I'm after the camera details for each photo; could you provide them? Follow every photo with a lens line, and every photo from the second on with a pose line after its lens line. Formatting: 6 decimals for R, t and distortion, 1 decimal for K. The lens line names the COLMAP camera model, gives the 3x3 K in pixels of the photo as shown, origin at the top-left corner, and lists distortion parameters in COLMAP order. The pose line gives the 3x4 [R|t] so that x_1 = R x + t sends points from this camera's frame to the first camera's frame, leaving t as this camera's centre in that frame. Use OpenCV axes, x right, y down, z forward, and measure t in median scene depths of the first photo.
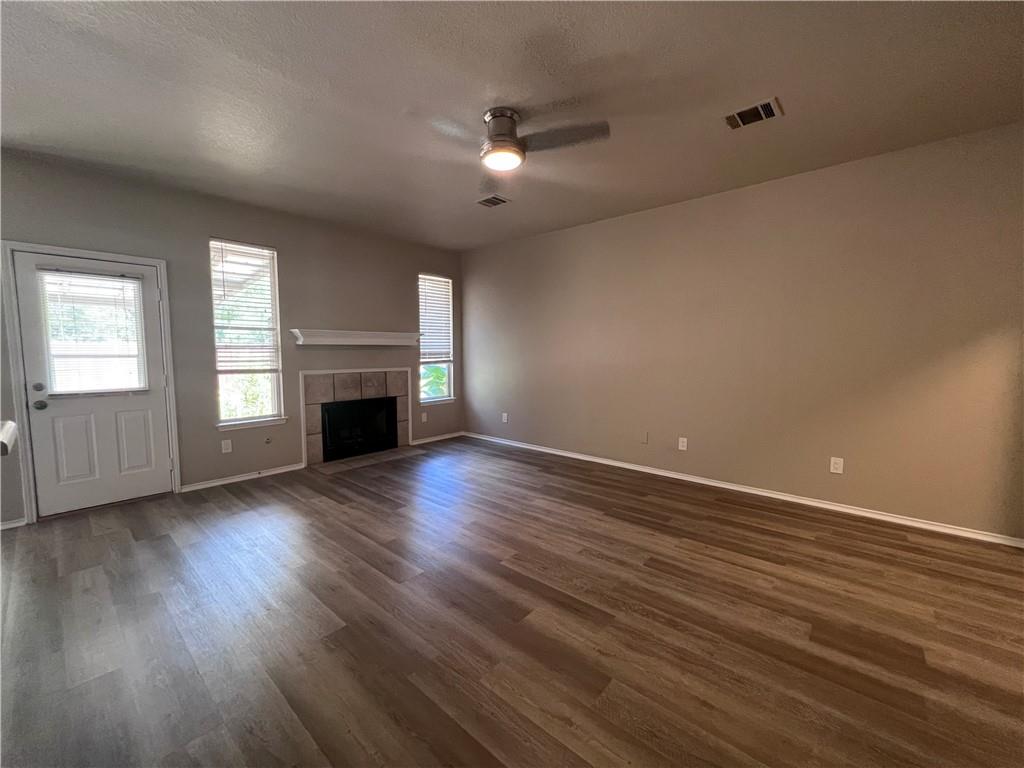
lens RADIAL K [[412.4, 0, 508.5], [0, 412.4, 385.4], [0, 0, 1]] dist [-0.000524, 0.000396]
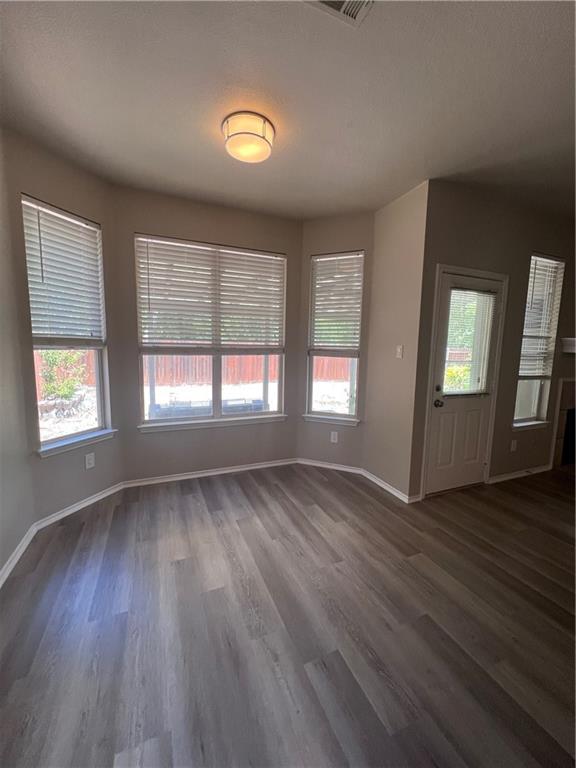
lens RADIAL K [[309.3, 0, 288.7], [0, 309.3, 381.4], [0, 0, 1]] dist [-0.000524, 0.000396]
pose [[0.906533, 0.065787, -0.416978, -0.970242], [-0.055858, 0.997790, 0.035985, -0.019423], [0.418424, -0.009330, 0.908204, 0.007006]]
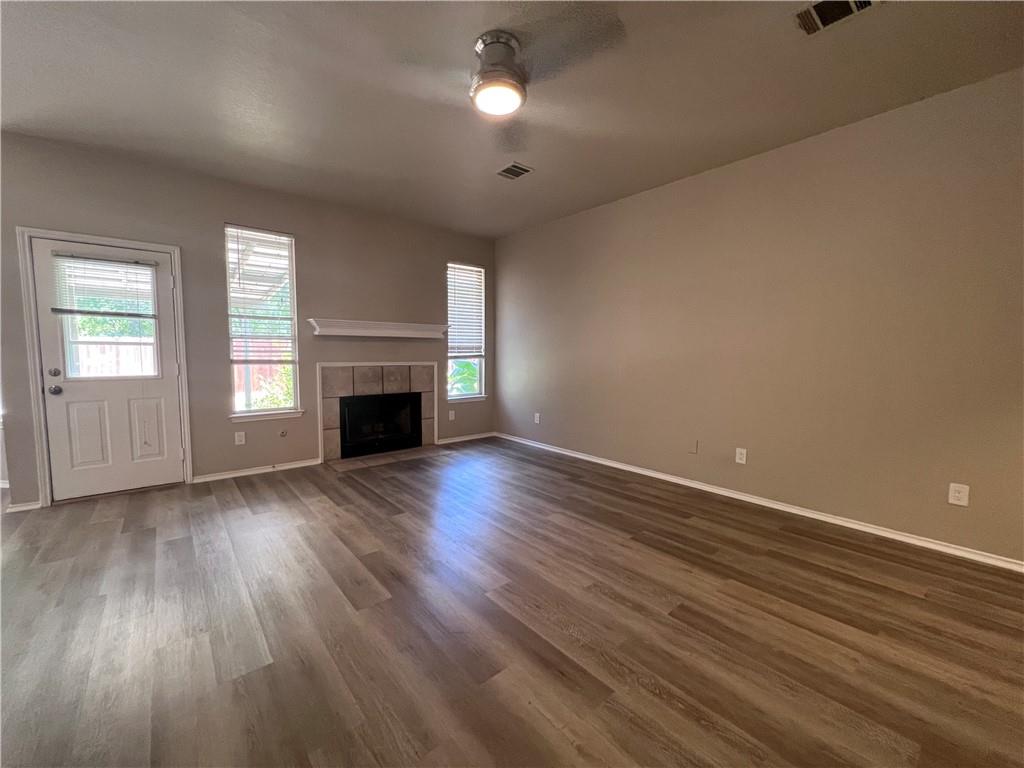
lens RADIAL K [[413.3, 0, 508.5], [0, 413.3, 385.4], [0, 0, 1]] dist [-0.003898, 0.000473]
pose [[0.989166, 0.018559, -0.145623, 0.092446], [-0.019226, 0.999810, -0.003170, 0.014860], [0.145536, 0.005935, 0.989335, 0.136283]]
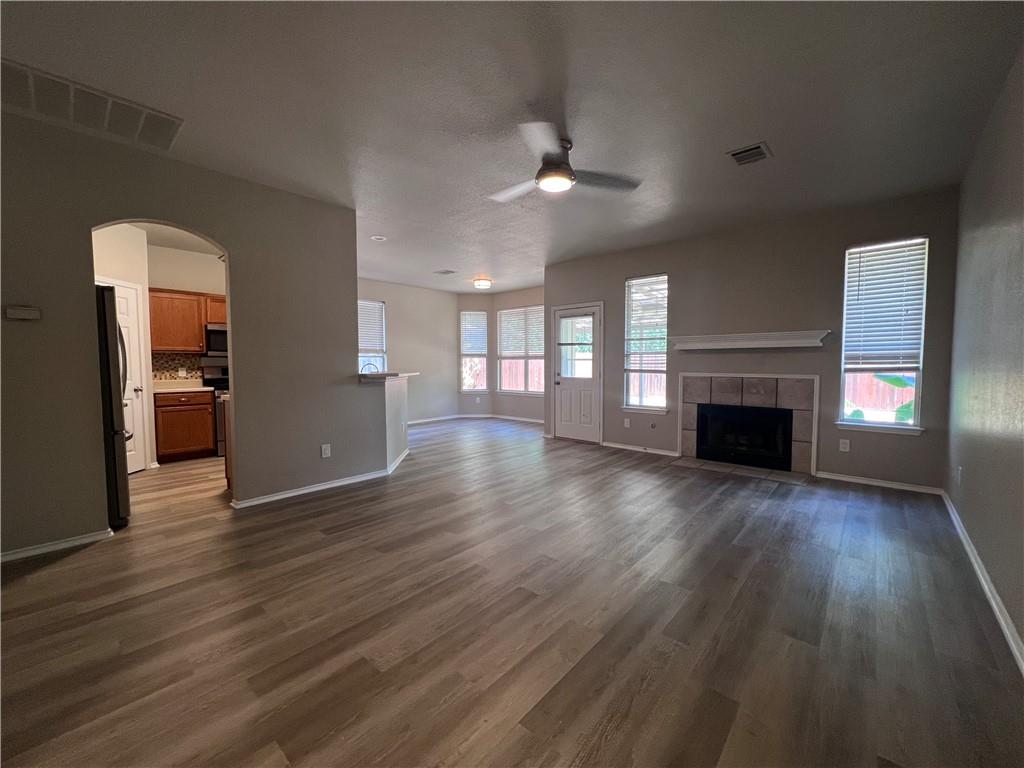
lens RADIAL K [[413.3, 0, 508.8], [0, 413.3, 384.8], [0, 0, 1]] dist [-0.003898, 0.000473]
pose [[-0.003094, 0.053416, -0.998568, 0.797038], [-0.083338, 0.995085, 0.053488, -0.027677], [0.996517, 0.083384, 0.001372, 0.629878]]
